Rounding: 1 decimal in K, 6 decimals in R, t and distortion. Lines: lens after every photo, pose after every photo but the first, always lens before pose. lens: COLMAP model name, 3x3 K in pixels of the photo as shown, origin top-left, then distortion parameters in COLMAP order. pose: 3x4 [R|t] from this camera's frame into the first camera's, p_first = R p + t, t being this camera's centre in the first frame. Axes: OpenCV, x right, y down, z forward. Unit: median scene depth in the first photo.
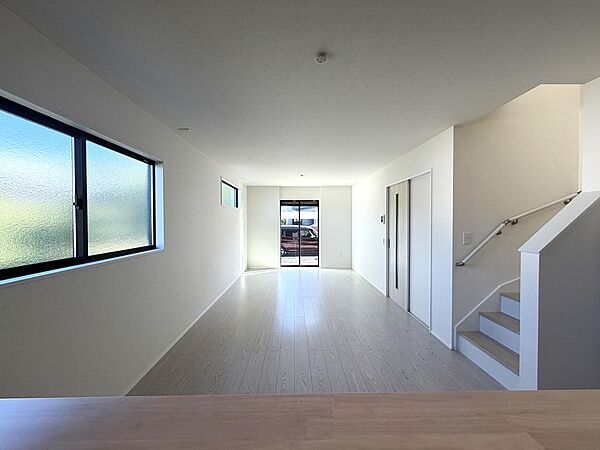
lens RADIAL K [[239.5, 0, 296.7], [0, 239.5, 223.3], [0, 0, 1]] dist [0.001666, 0.000203]
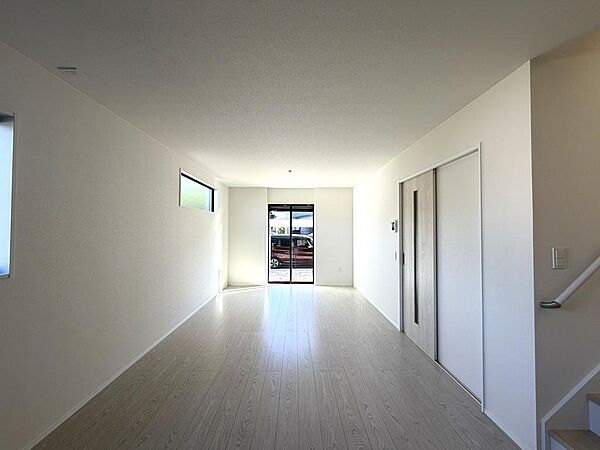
lens RADIAL K [[239.5, 0, 296.7], [0, 239.5, 223.3], [0, 0, 1]] dist [0.001666, 0.000203]
pose [[0.999963, 0.007208, -0.004630, 0.039585], [-0.007377, 0.999260, -0.037750, 0.003304], [0.004355, 0.037783, 0.999276, 0.171238]]
